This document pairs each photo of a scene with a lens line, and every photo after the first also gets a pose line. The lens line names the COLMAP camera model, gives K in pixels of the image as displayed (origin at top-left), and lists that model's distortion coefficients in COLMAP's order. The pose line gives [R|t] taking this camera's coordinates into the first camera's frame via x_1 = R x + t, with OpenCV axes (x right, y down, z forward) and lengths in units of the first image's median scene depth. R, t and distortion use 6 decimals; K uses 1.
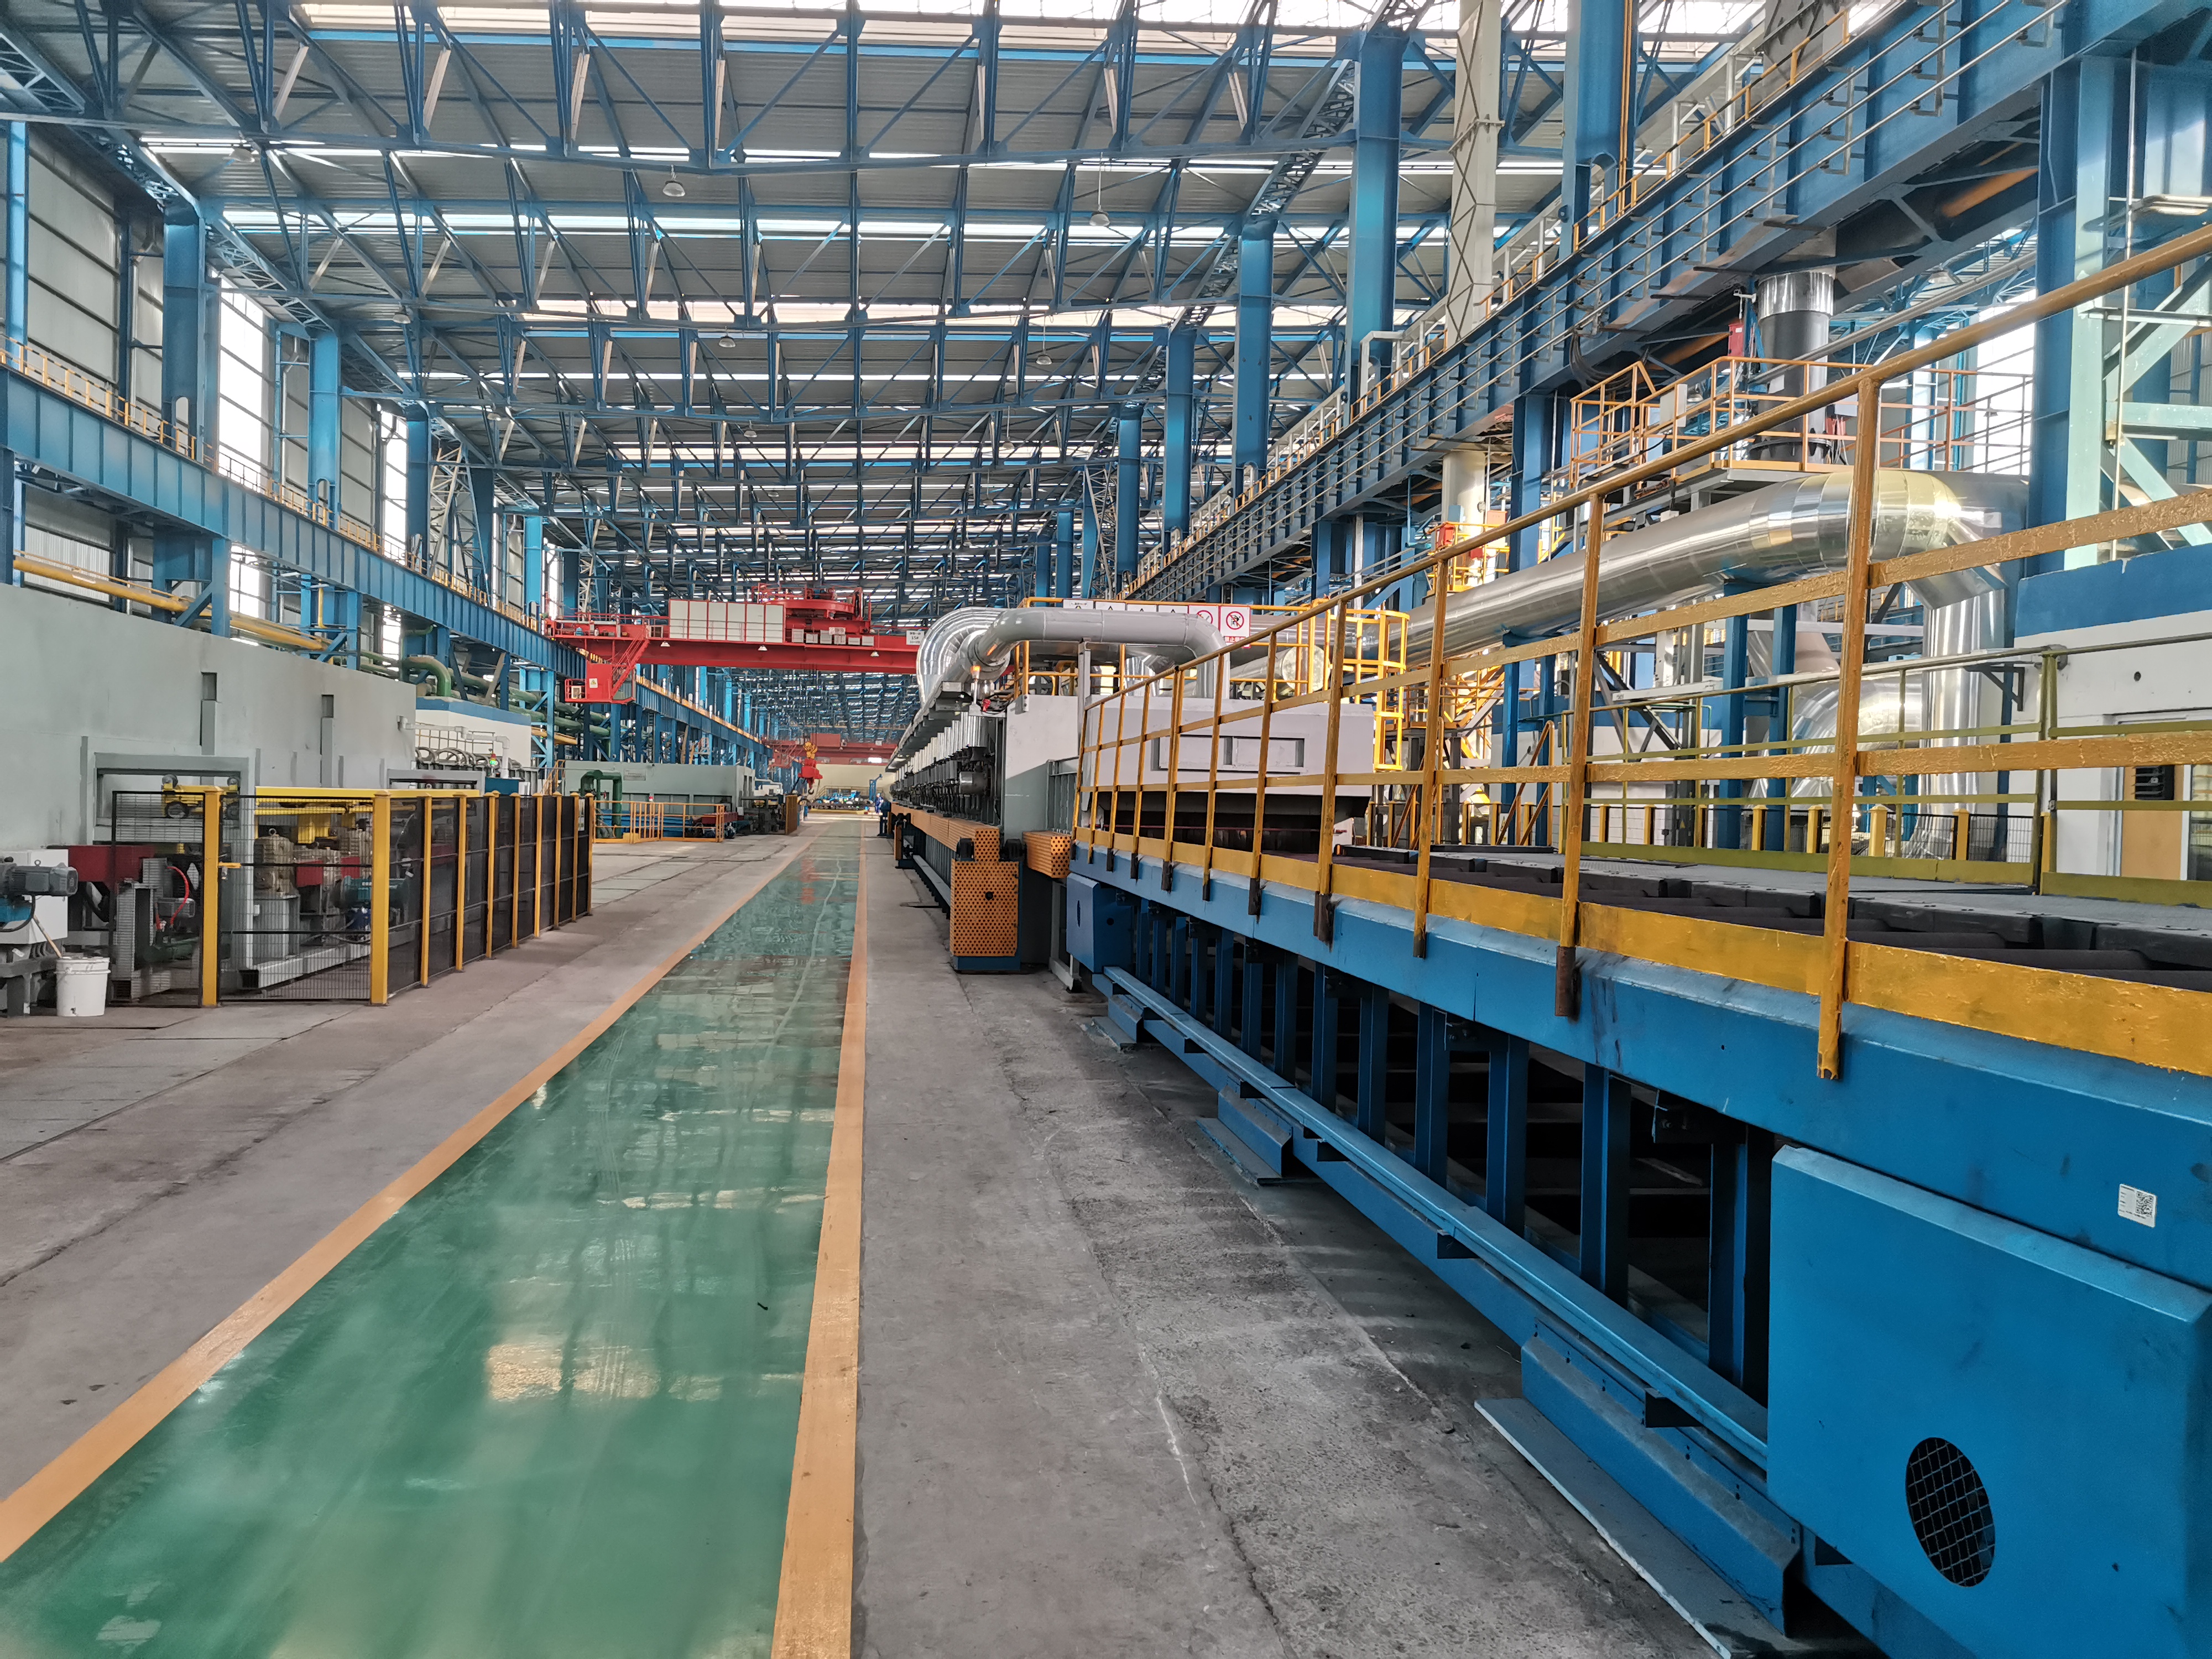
lens RADIAL K [[1670.5, 0, 1122.9], [0, 1670.5, 832.5], [0, 0, 1]] dist [0.135522, -0.139970]
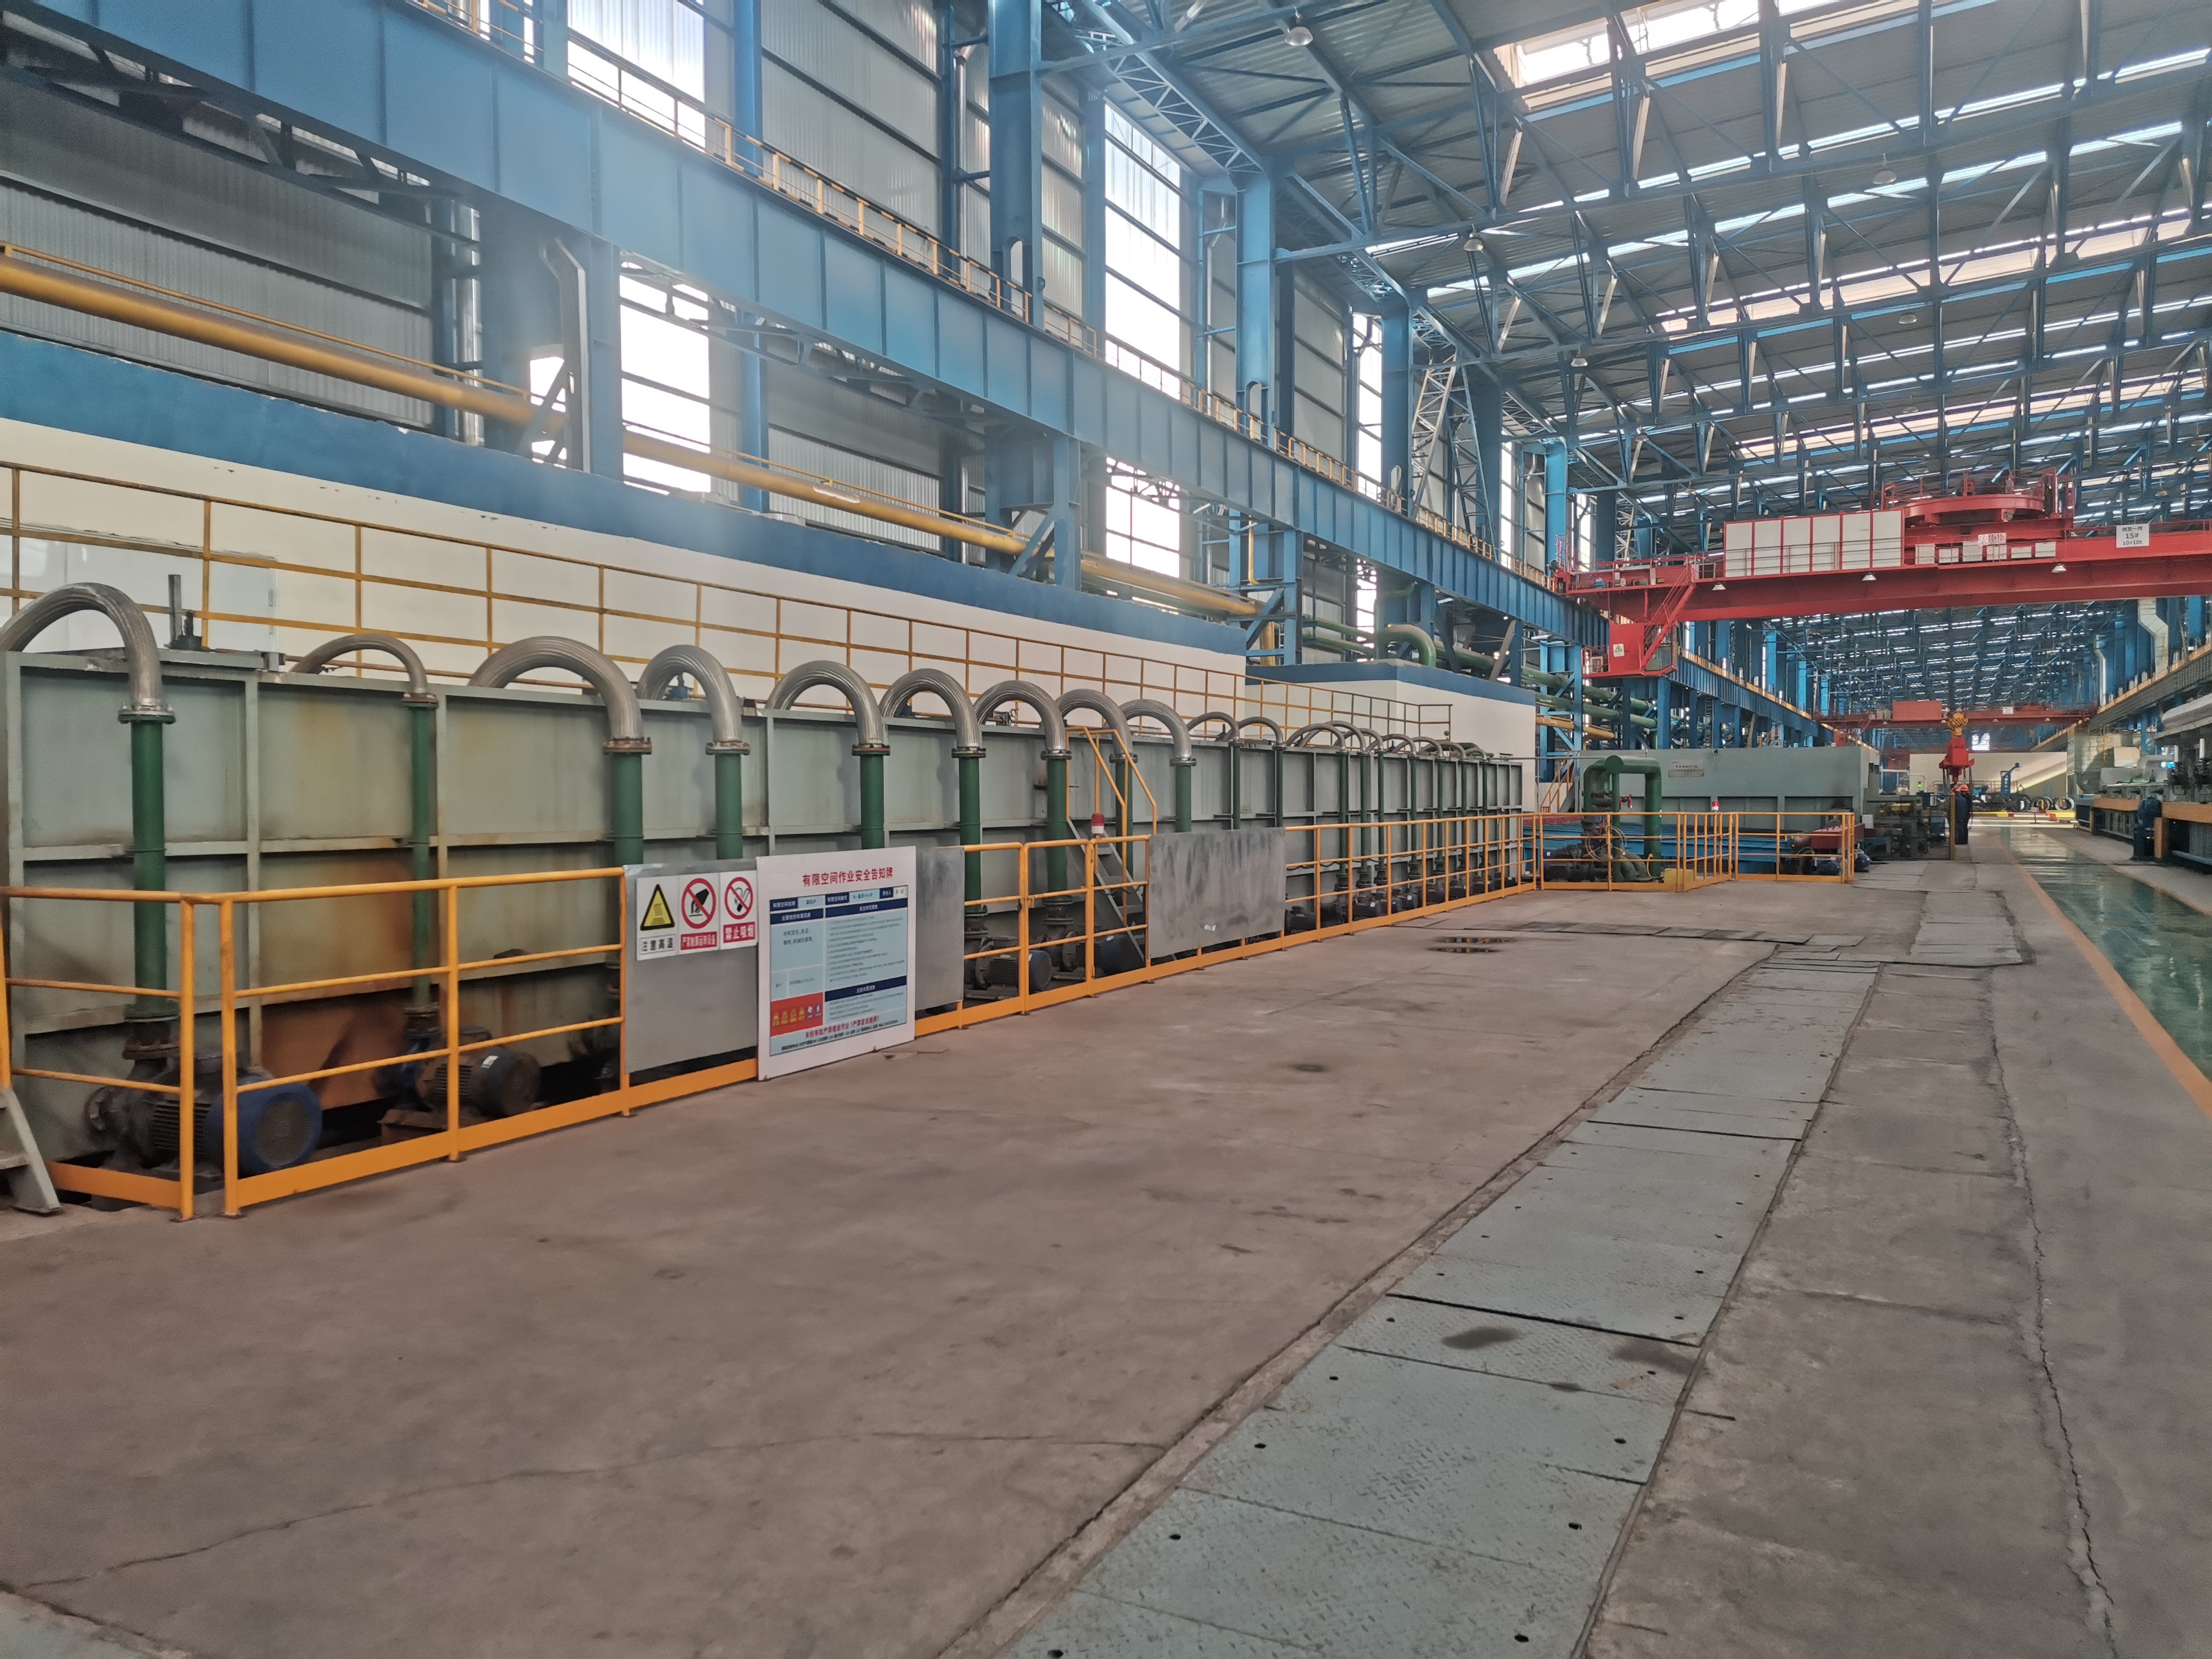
lens RADIAL K [[1670.5, 0, 1122.9], [0, 1670.5, 832.5], [0, 0, 1]] dist [0.135522, -0.139970]
pose [[0.820608, -0.008553, -0.571427, -0.069339], [0.007538, 0.999963, -0.004142, -0.005694], [0.571441, -0.000908, 0.820643, 0.266436]]
